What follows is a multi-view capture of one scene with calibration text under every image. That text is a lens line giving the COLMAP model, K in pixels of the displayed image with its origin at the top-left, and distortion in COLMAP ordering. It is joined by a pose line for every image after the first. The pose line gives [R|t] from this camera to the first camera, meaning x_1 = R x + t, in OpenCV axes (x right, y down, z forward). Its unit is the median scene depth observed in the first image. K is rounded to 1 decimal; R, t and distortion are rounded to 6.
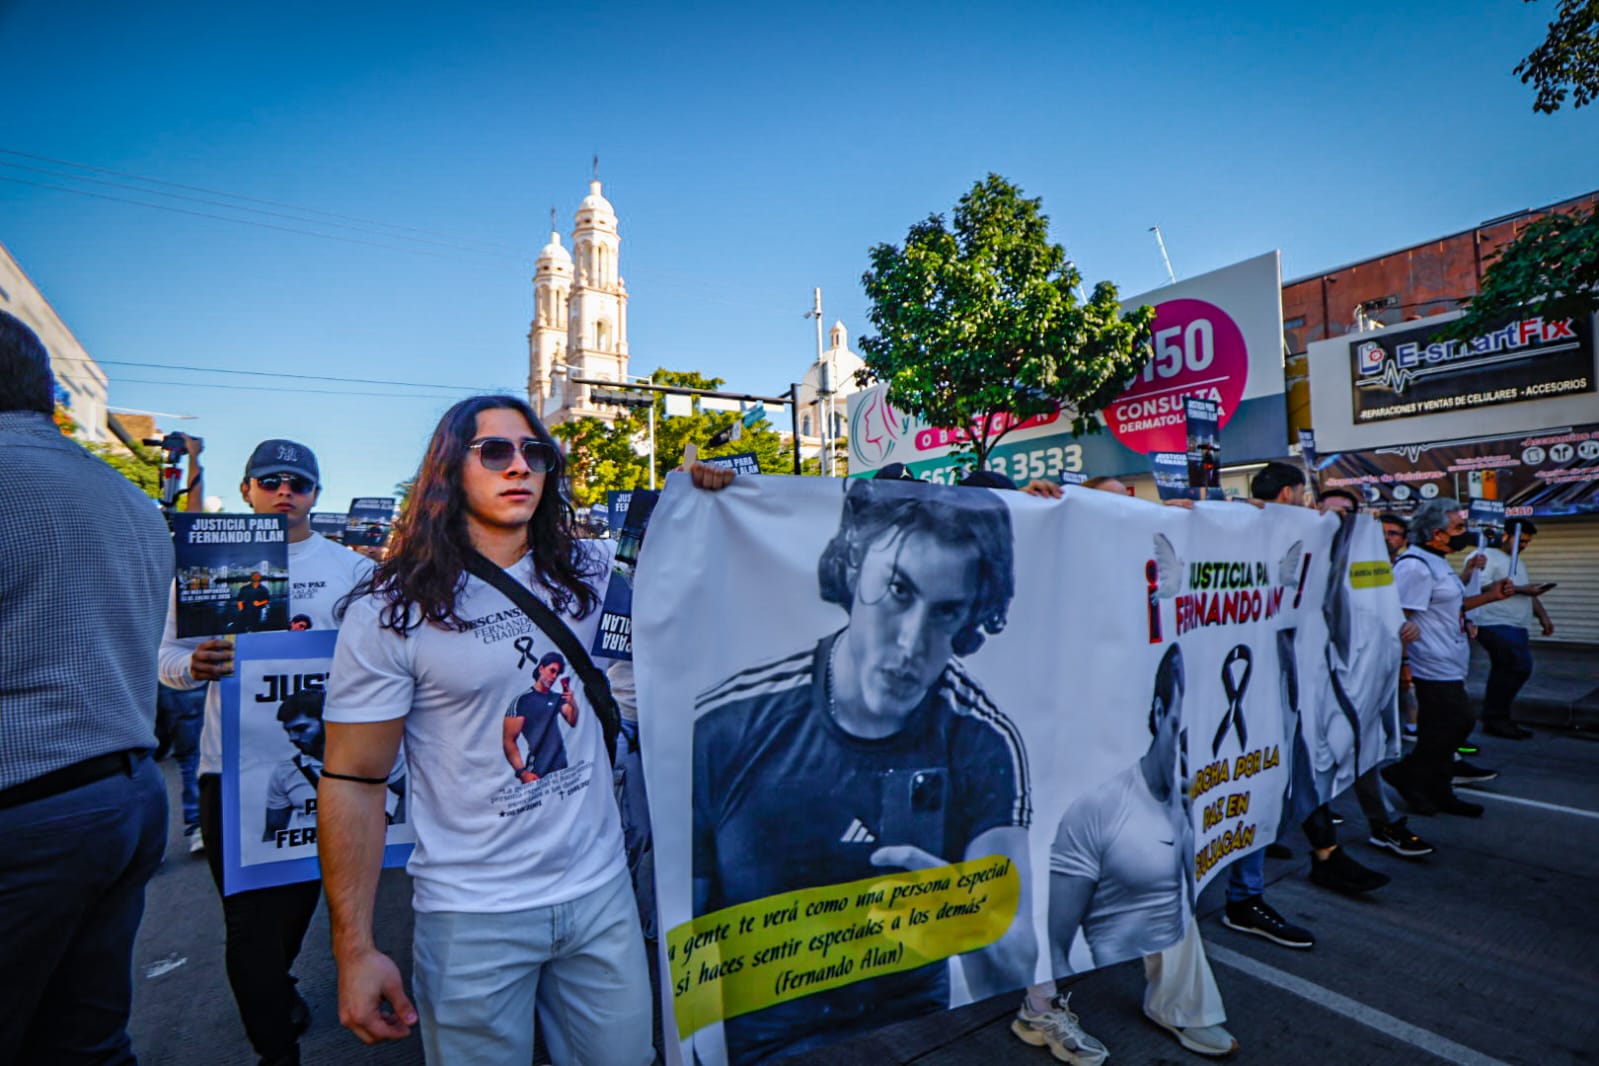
lens RADIAL K [[751.9, 0, 810.6], [0, 751.9, 534.5], [0, 0, 1]] dist [-0.018768, 0.003565]
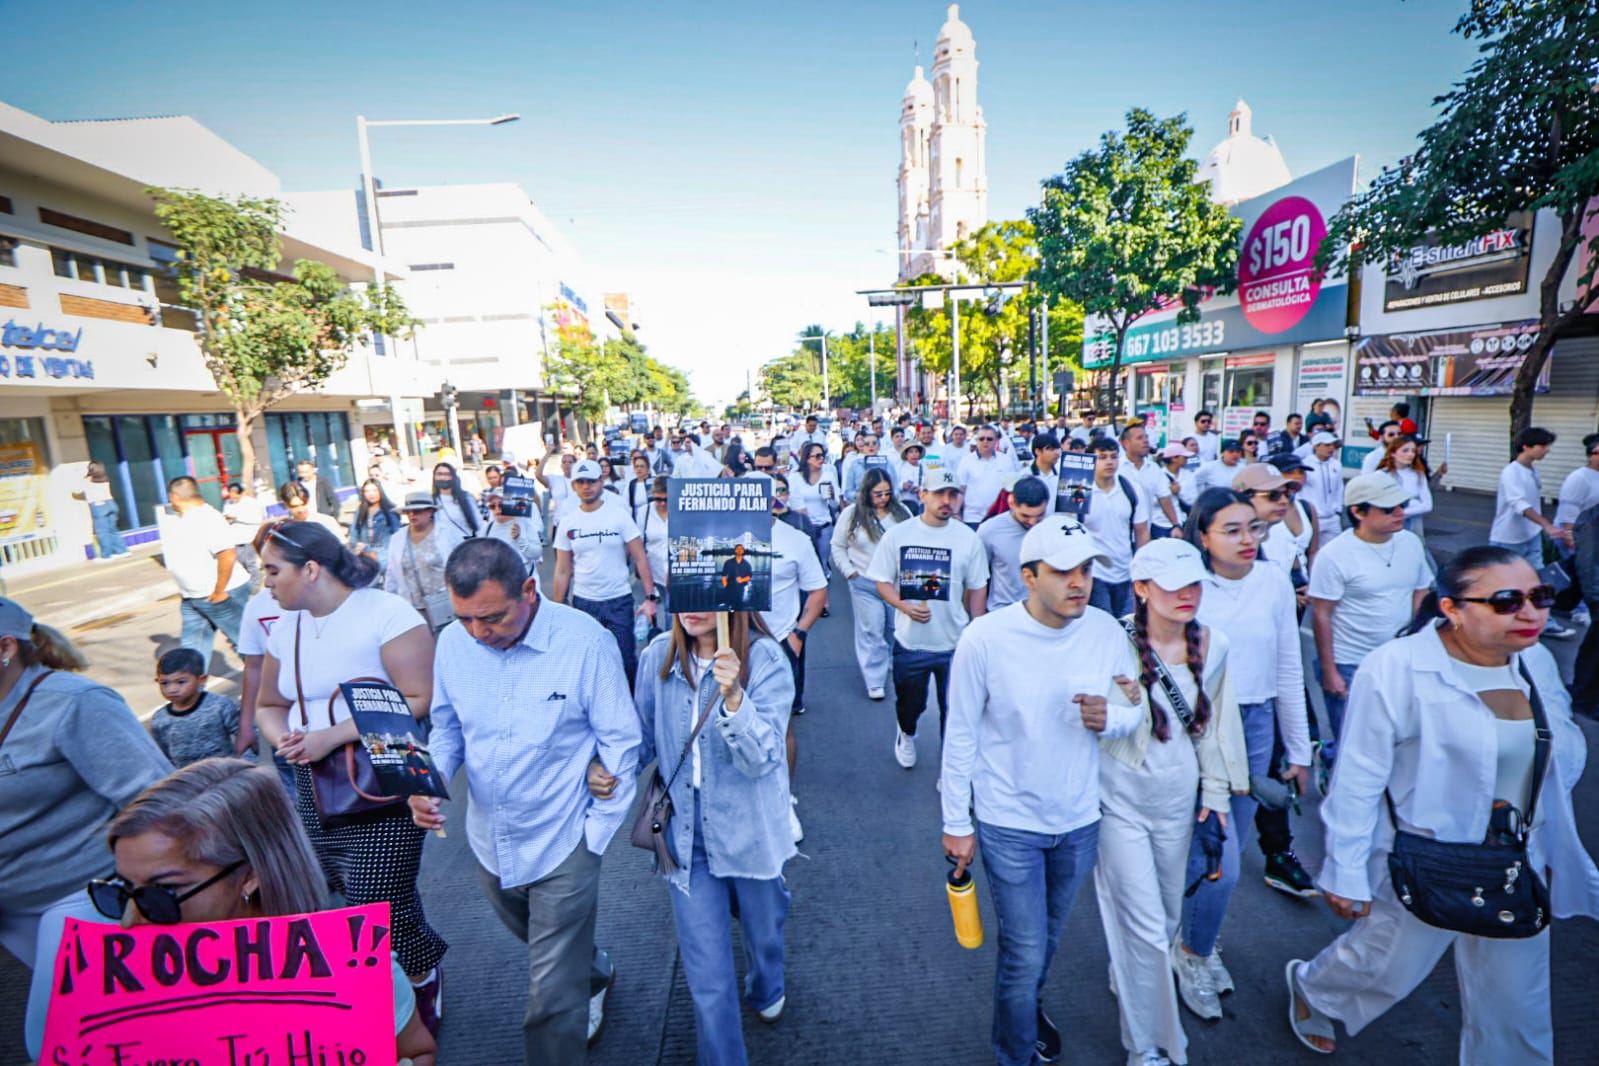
lens RADIAL K [[751.9, 0, 811.2], [0, 751.9, 524.7], [0, 0, 1]] dist [-0.018768, 0.003565]
pose [[0.876814, 0.054365, -0.477747, 0.387690], [0.048573, 0.978490, 0.200493, -0.074980], [0.478371, -0.199001, 0.855313, -0.433619]]
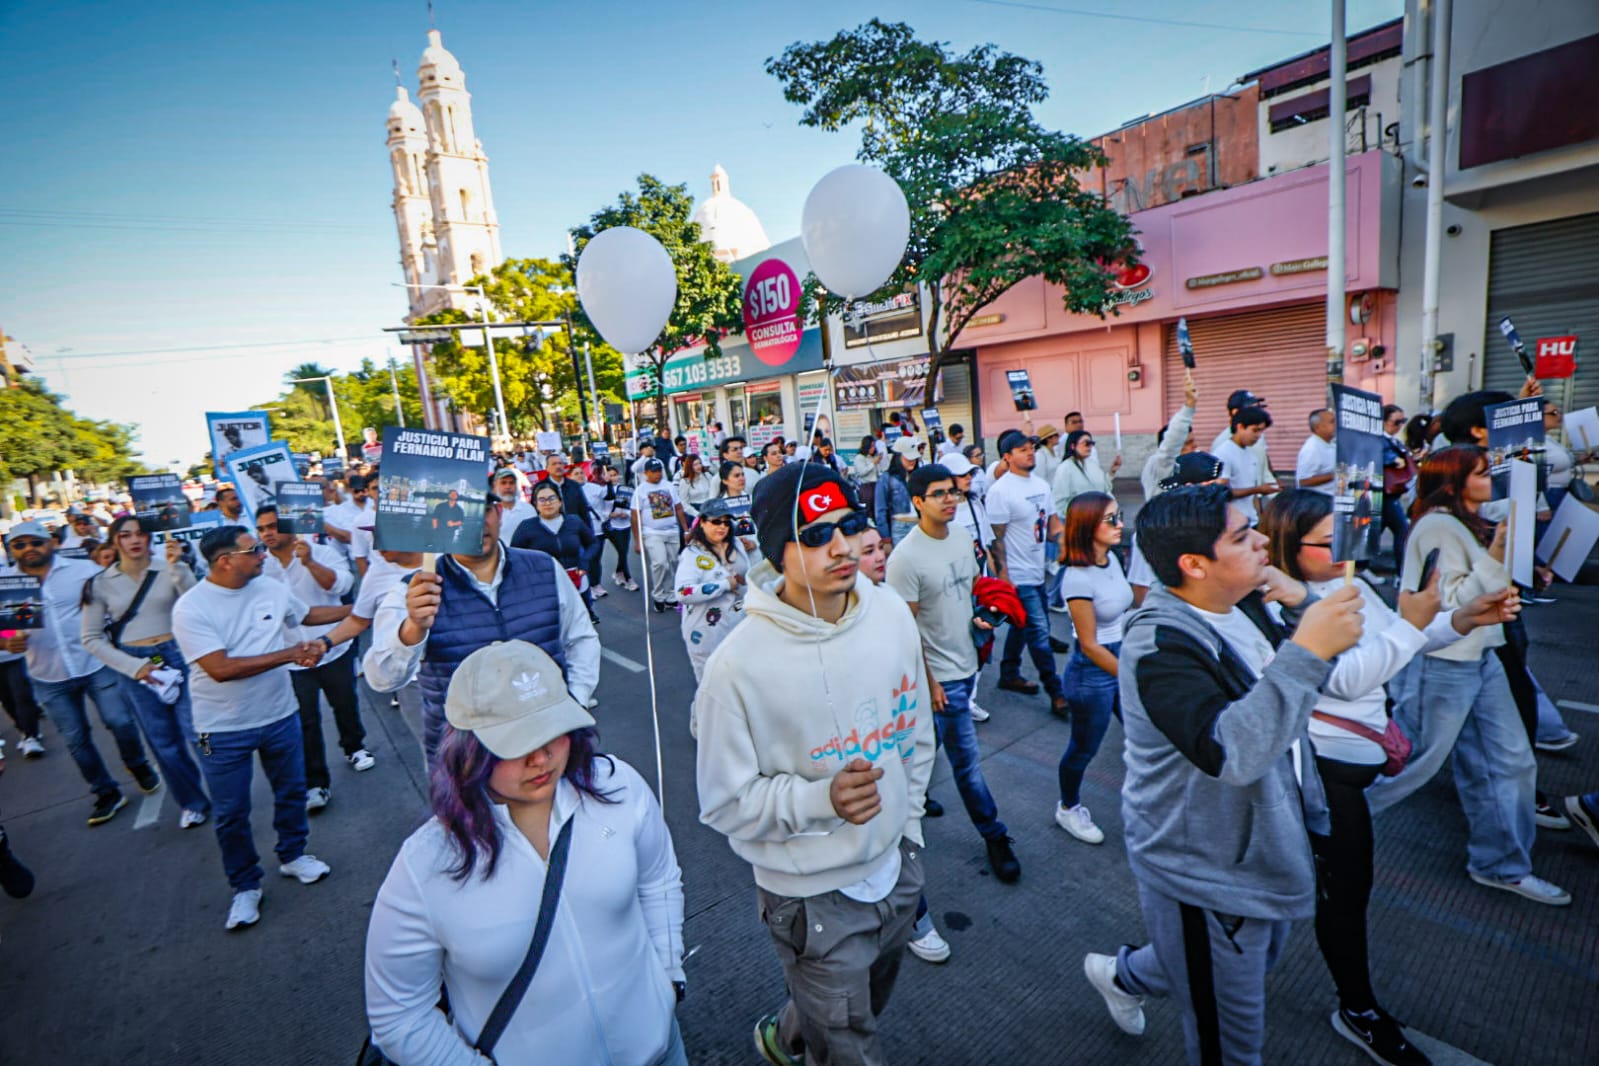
lens RADIAL K [[751.9, 0, 812.4], [0, 751.9, 525.3], [0, 0, 1]] dist [-0.018768, 0.003565]
pose [[0.992163, -0.098413, 0.076989, 0.374239], [0.081631, 0.977016, 0.196917, -0.076886], [-0.094599, -0.189089, 0.977393, -0.533172]]
